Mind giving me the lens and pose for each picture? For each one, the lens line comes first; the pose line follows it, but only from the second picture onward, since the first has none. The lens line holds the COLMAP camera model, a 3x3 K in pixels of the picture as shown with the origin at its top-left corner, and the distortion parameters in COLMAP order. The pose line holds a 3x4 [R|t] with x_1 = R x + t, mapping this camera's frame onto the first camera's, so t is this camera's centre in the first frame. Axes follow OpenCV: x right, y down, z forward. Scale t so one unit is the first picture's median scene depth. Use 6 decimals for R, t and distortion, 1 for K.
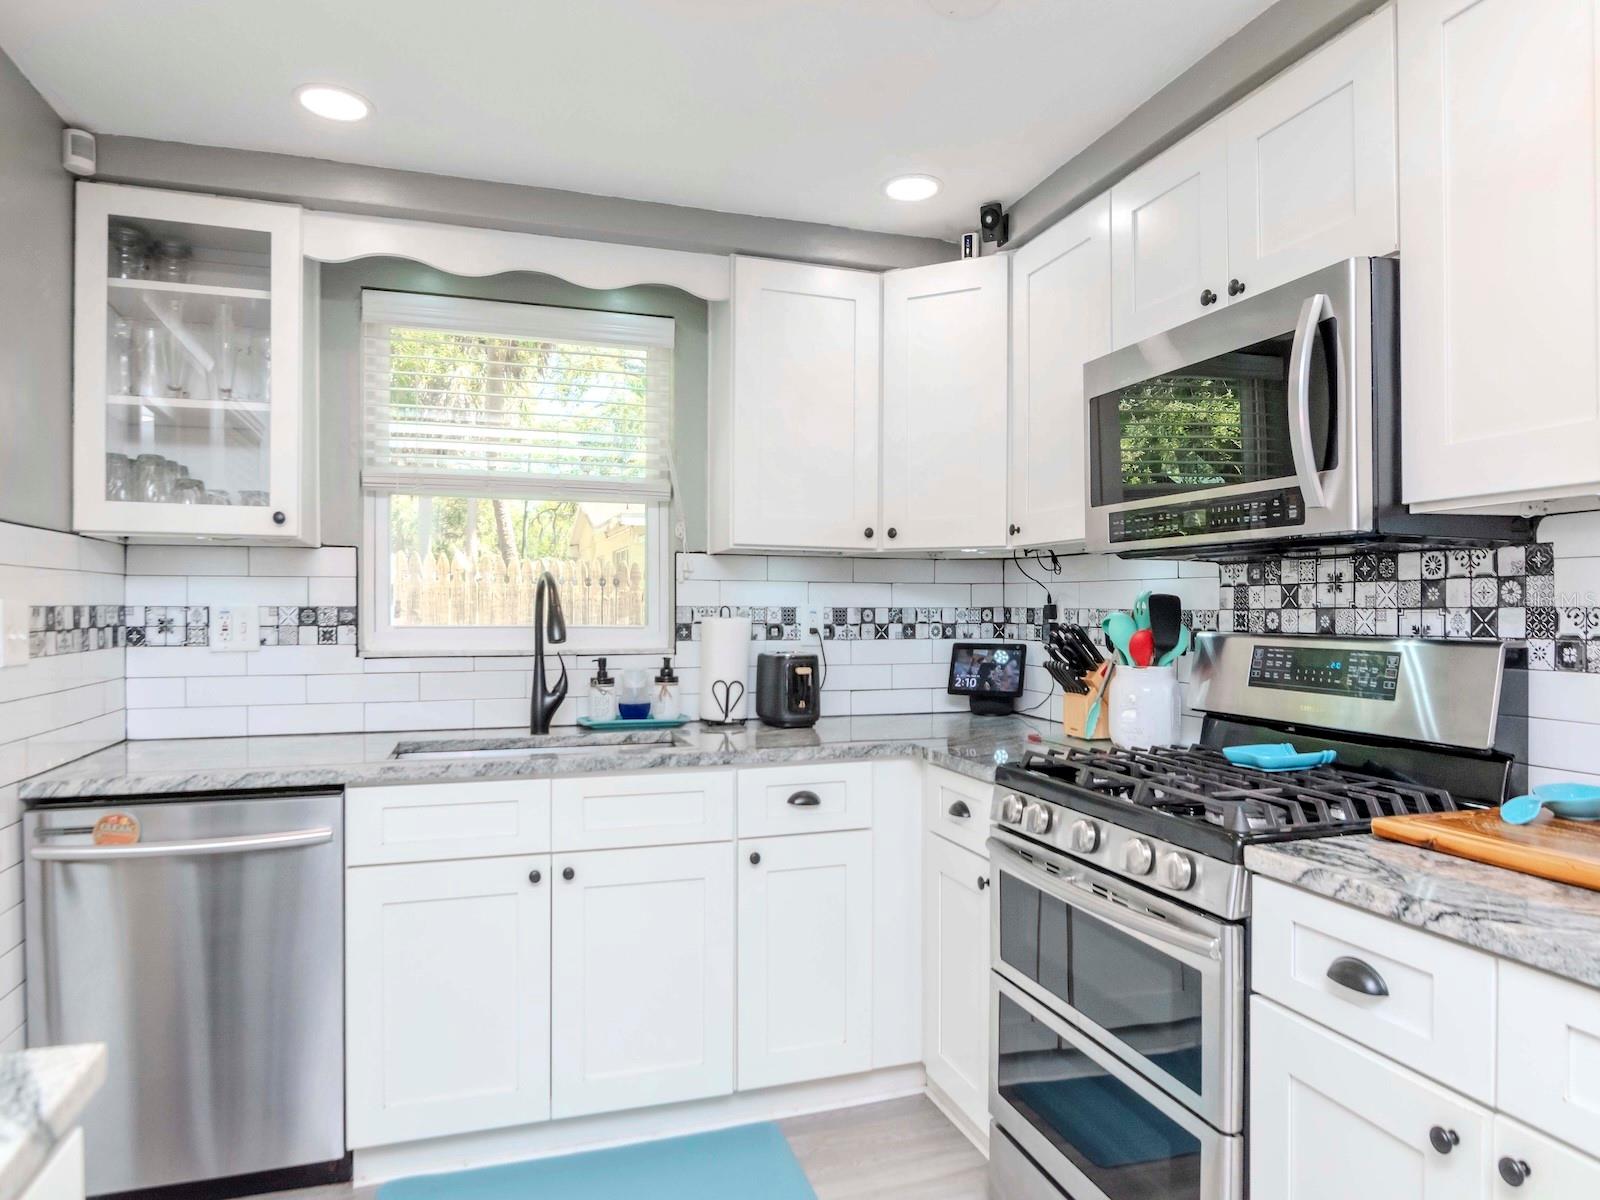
lens RADIAL K [[1039.2, 0, 882.5], [0, 1039.2, 615.7], [0, 0, 1]] dist [-0.002829, -0.006158]
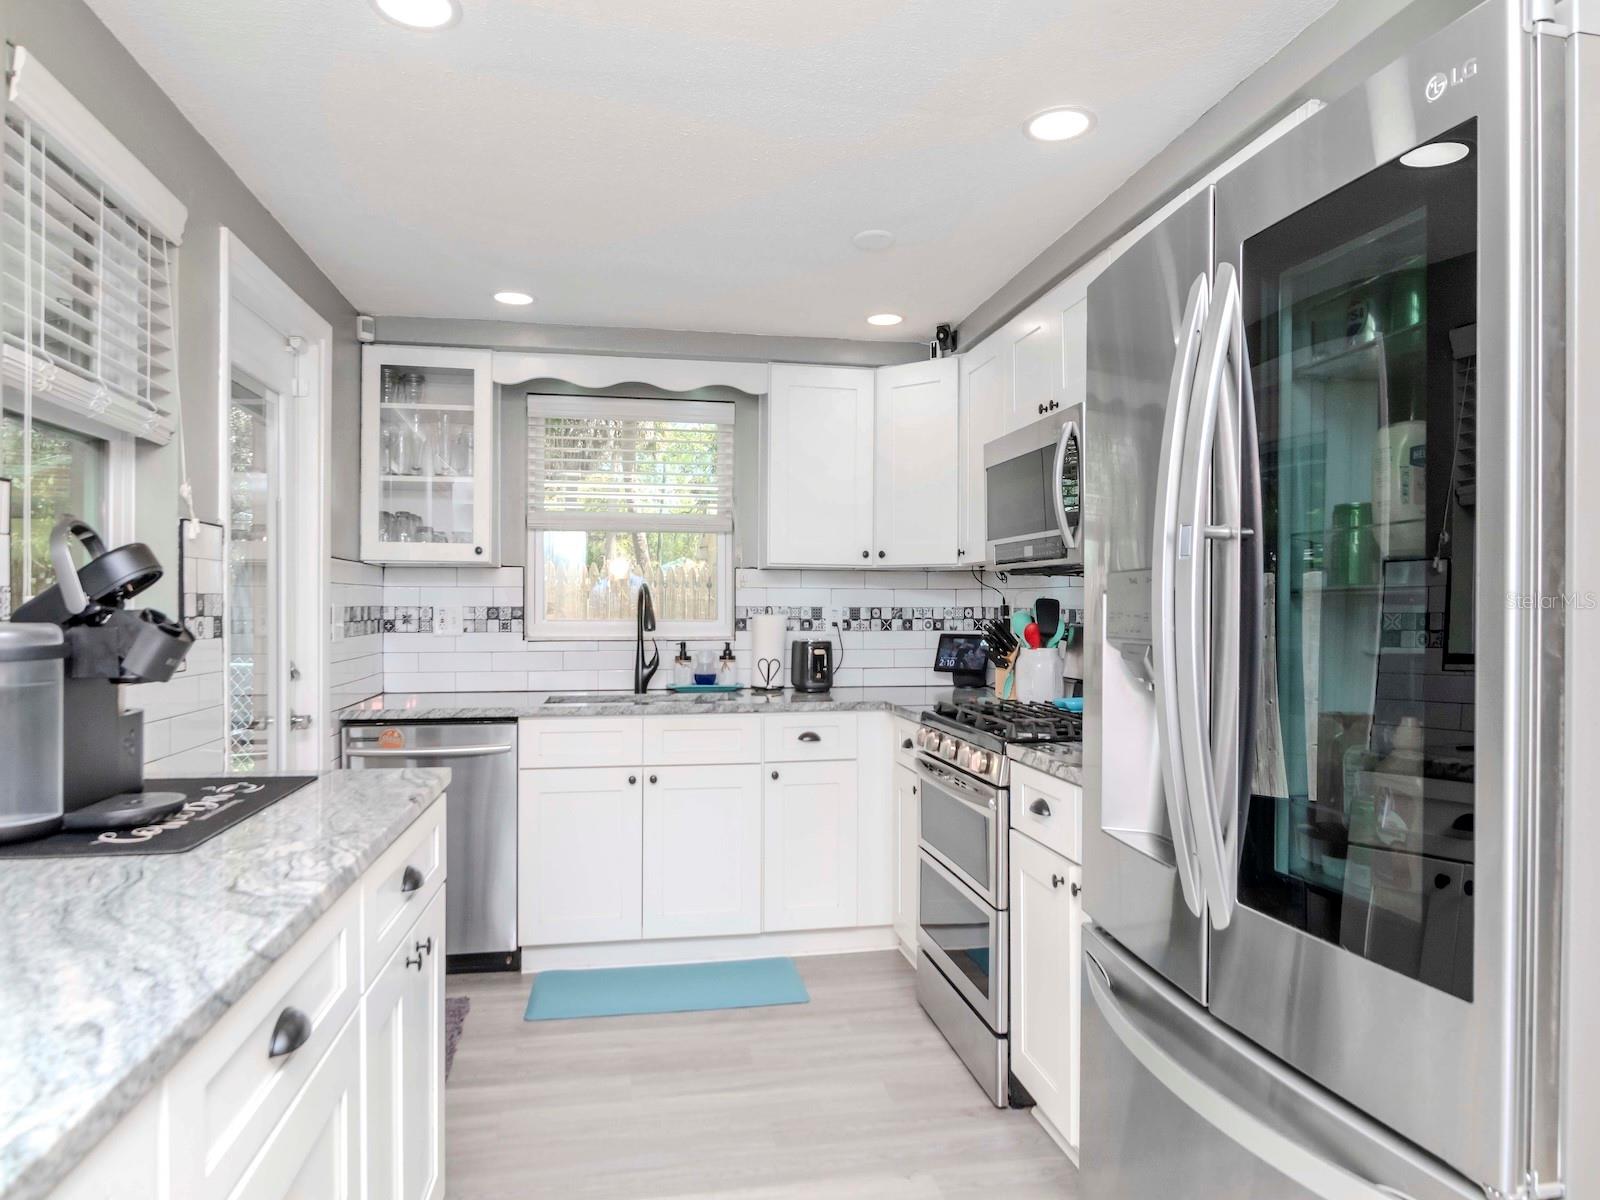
lens RADIAL K [[972.0, 0, 831.4], [0, 972.0, 607.6], [0, 0, 1]] dist [-0.004366, -0.003869]
pose [[0.988465, -0.000006, -0.151453, 0.144260], [-0.000993, 0.999978, -0.006519, 0.001175], [0.151449, 0.006594, 0.988443, -0.316730]]
